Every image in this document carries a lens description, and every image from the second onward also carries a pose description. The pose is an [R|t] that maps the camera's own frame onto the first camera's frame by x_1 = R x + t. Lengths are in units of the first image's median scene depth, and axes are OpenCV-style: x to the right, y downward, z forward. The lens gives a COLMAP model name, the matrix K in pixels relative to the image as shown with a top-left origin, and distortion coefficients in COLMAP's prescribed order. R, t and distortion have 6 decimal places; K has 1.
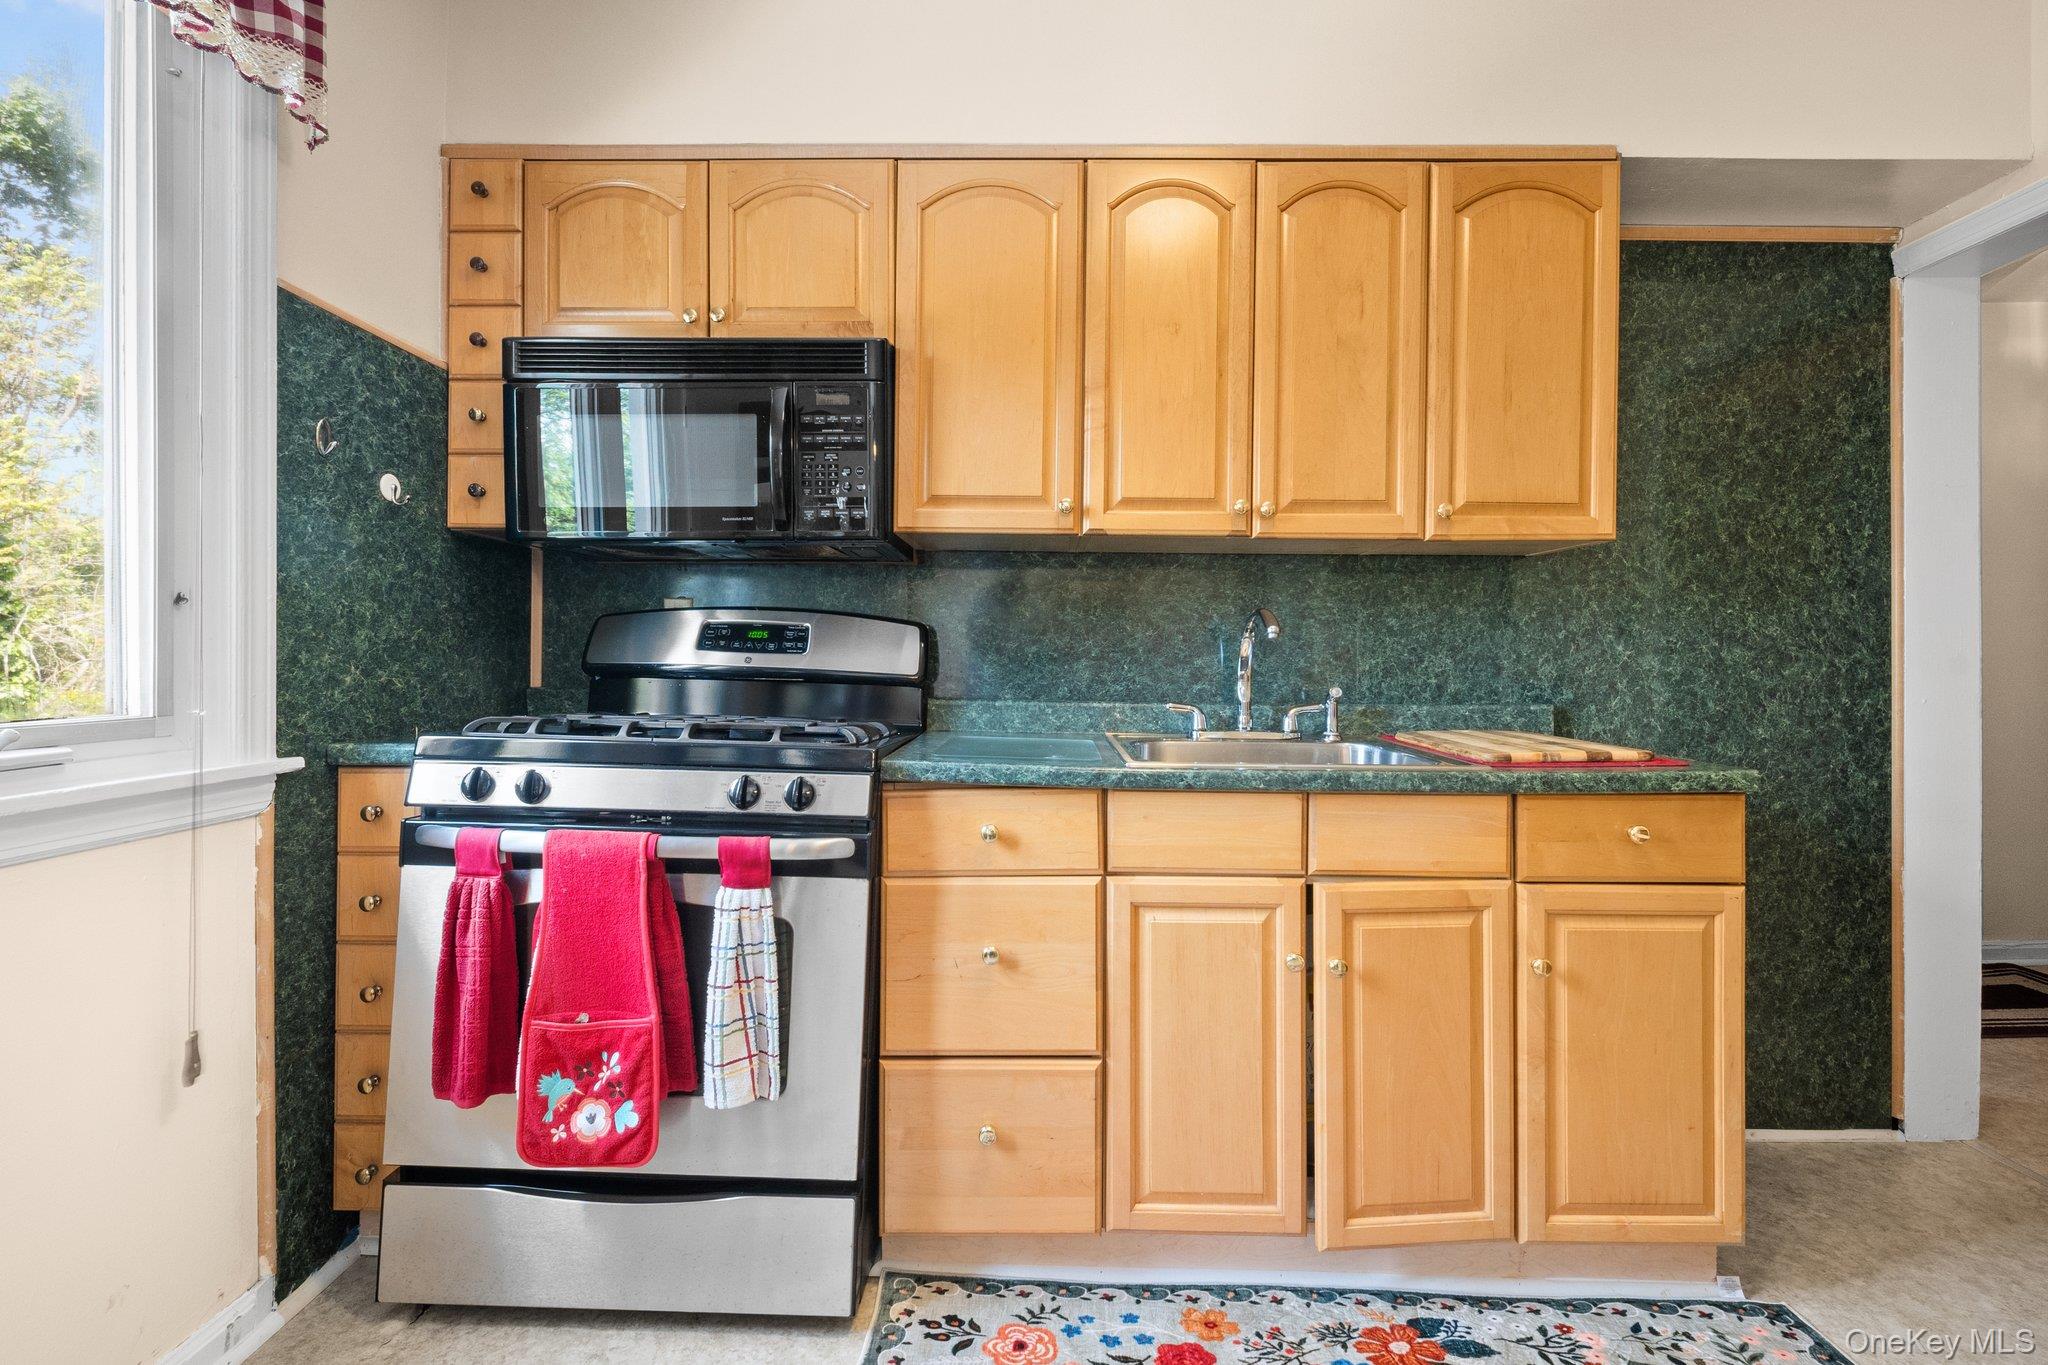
lens RADIAL K [[907.6, 0, 1021.3], [0, 907.6, 648.0], [0, 0, 1]] dist [0.005619, -0.000076]
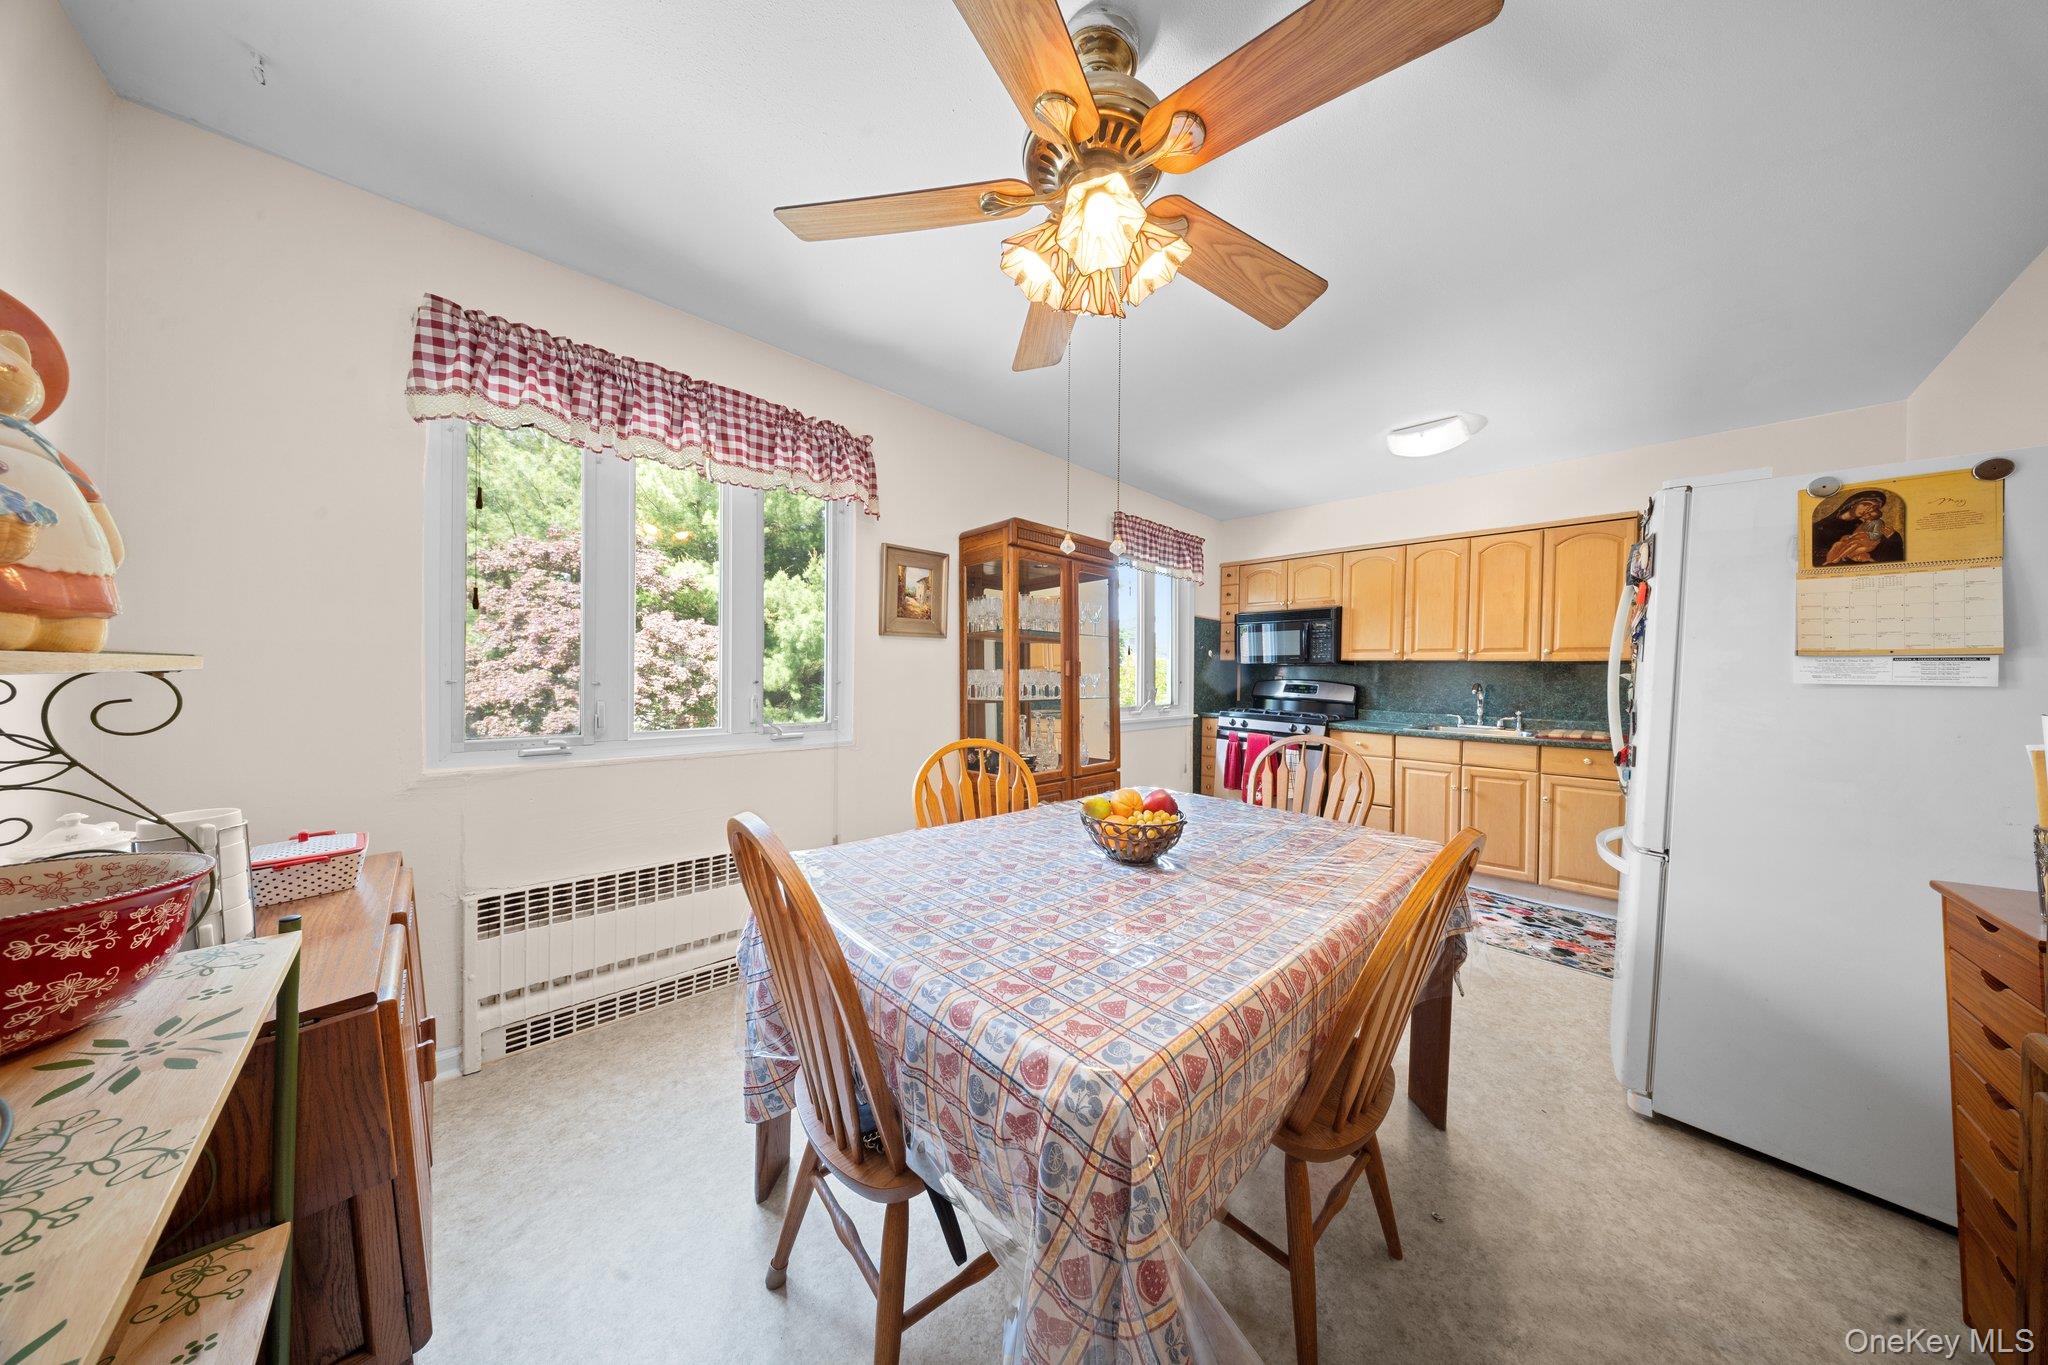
lens RADIAL K [[600.5, 0, 1020.5], [0, 600.5, 679.2], [0, 0, 1]] dist [-0.001148, -0.000578]
pose [[0.708942, 0.009941, -0.705197, 0.633523], [-0.002674, 0.999931, 0.011407, -0.081411], [0.705262, -0.006201, 0.708920, -1.550604]]
